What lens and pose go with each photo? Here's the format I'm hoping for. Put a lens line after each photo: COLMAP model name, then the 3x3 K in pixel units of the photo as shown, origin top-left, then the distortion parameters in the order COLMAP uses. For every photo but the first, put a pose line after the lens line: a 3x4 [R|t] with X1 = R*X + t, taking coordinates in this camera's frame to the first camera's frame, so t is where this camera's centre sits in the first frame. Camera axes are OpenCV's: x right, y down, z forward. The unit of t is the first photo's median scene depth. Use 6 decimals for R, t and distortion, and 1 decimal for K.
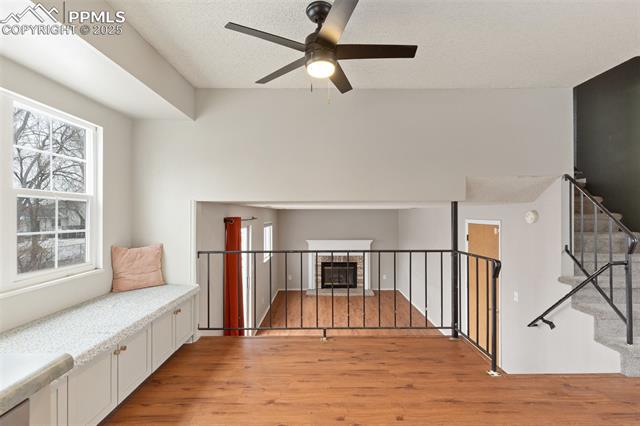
lens RADIAL K [[306.6, 0, 319.8], [0, 306.6, 214.2], [0, 0, 1]] dist [0.000066, 0.000608]
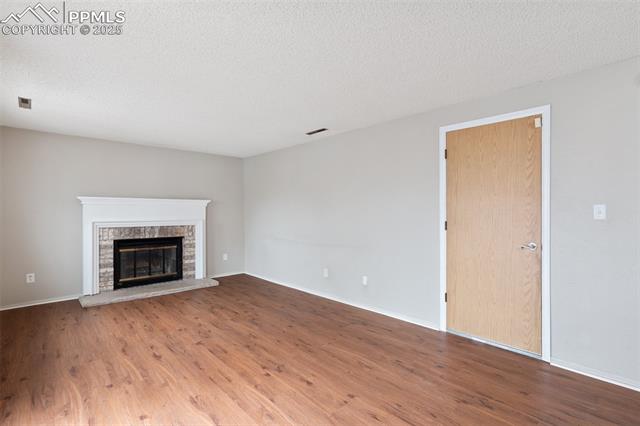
lens RADIAL K [[306.6, 0, 316.3], [0, 306.6, 208.0], [0, 0, 1]] dist [0.000066, 0.000608]
pose [[0.745999, 0.009392, 0.665881, -0.086242], [-0.001472, 0.999921, -0.012455, 0.107679], [-0.665946, 0.008312, 0.745954, 0.372689]]
